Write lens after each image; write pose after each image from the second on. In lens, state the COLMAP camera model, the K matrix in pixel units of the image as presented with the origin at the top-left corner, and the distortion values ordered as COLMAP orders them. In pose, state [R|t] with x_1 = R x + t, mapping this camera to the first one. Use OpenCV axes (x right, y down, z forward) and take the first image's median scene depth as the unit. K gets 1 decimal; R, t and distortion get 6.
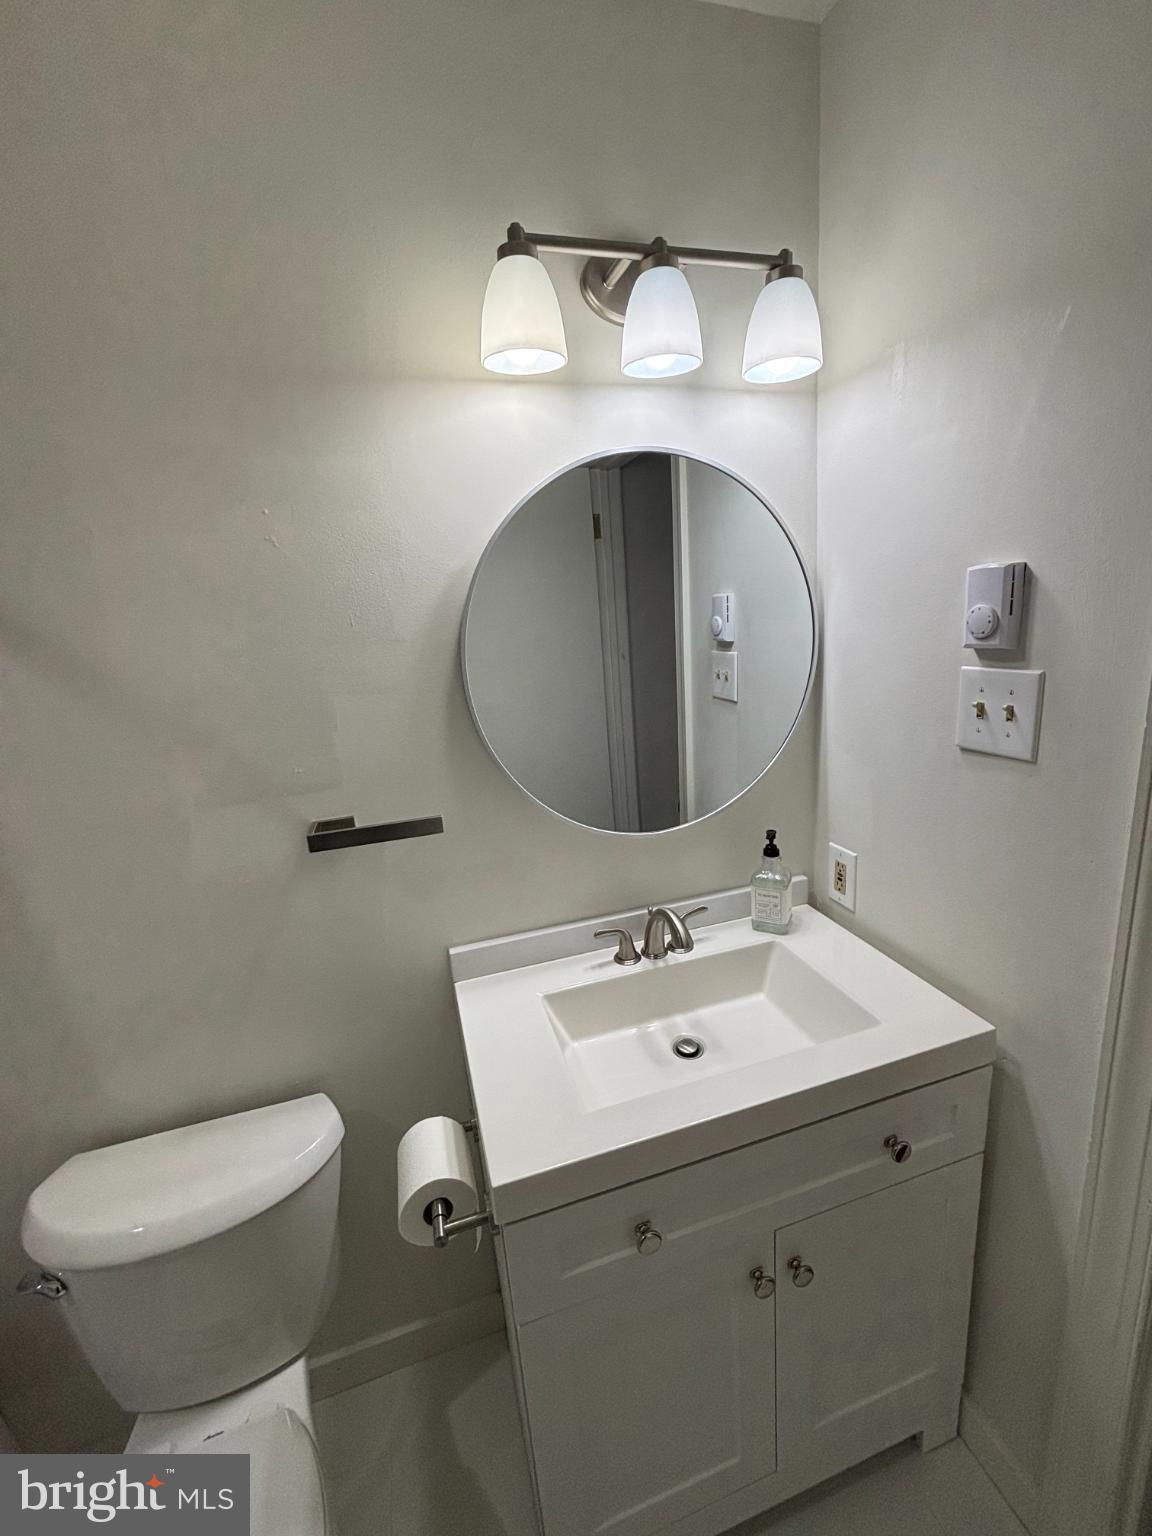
lens RADIAL K [[633.0, 0, 576.0], [0, 633.0, 768.0], [0, 0, 1]] dist [0.007115, -0.000198]
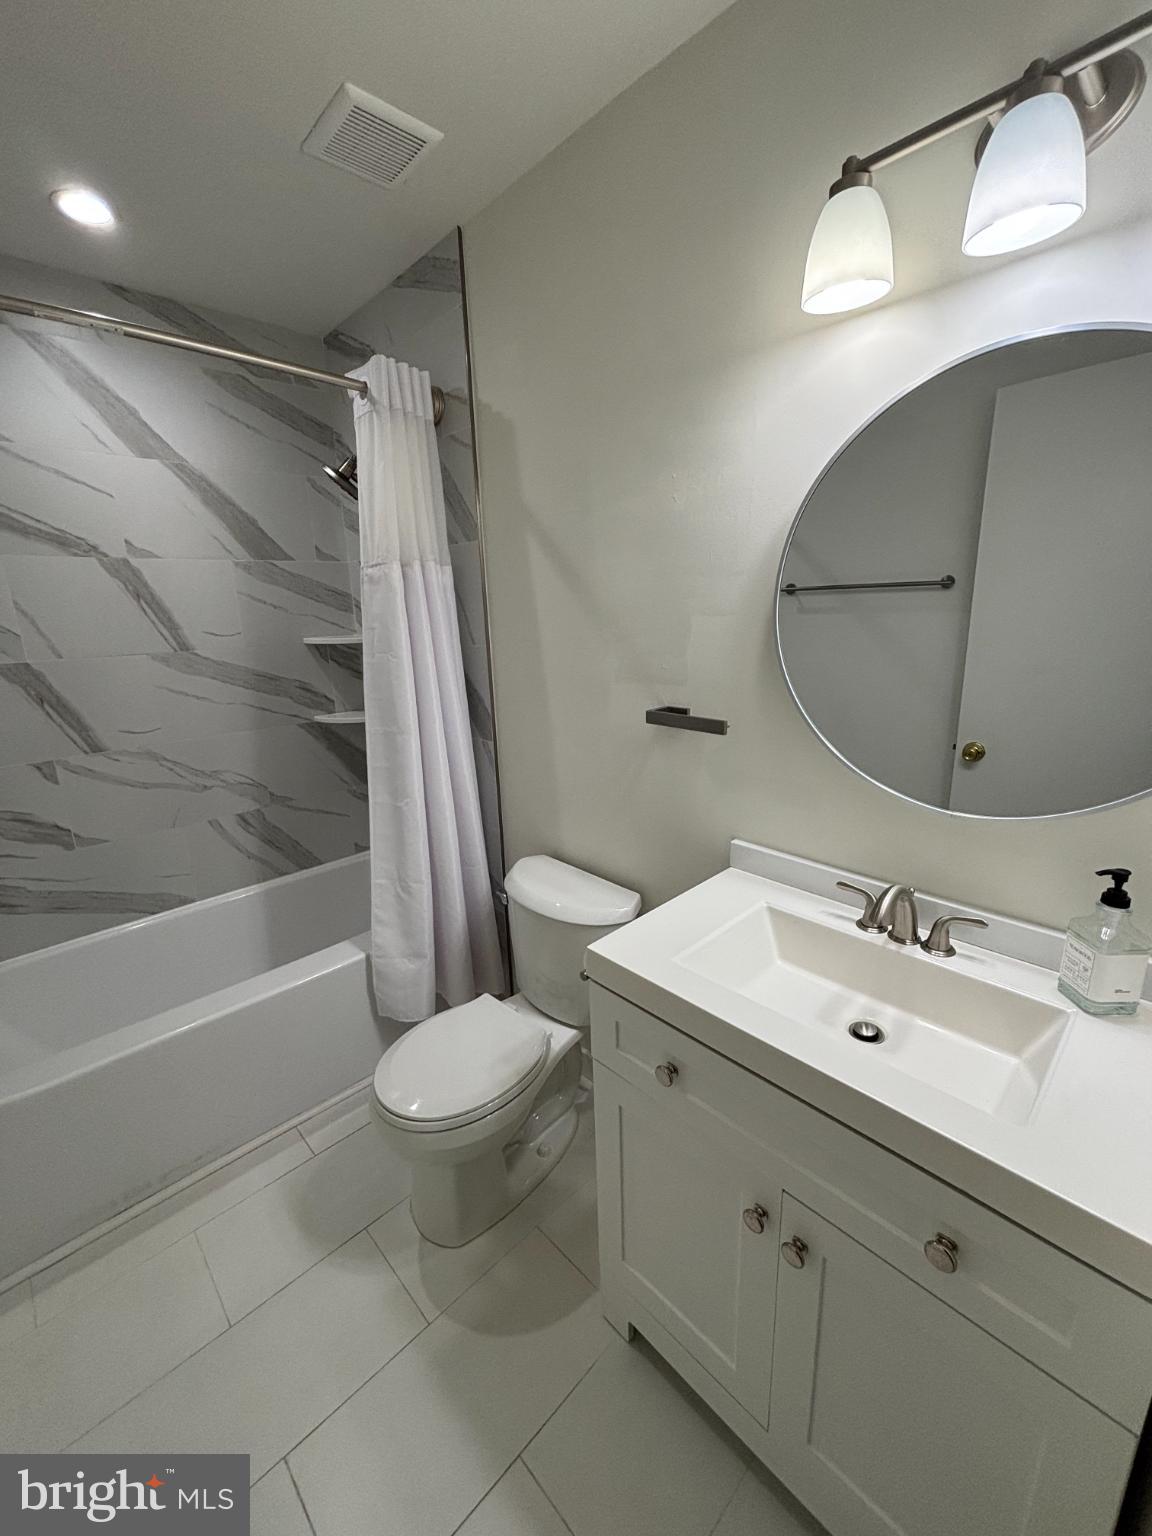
lens RADIAL K [[630.0, 0, 576.0], [0, 630.0, 768.0], [0, 0, 1]] dist [0.022594, -0.000631]
pose [[0.466135, 0.290006, -0.835832, 0.609129], [-0.220539, 0.953014, 0.207672, -0.022813], [0.856785, 0.087530, 0.508191, 0.126521]]
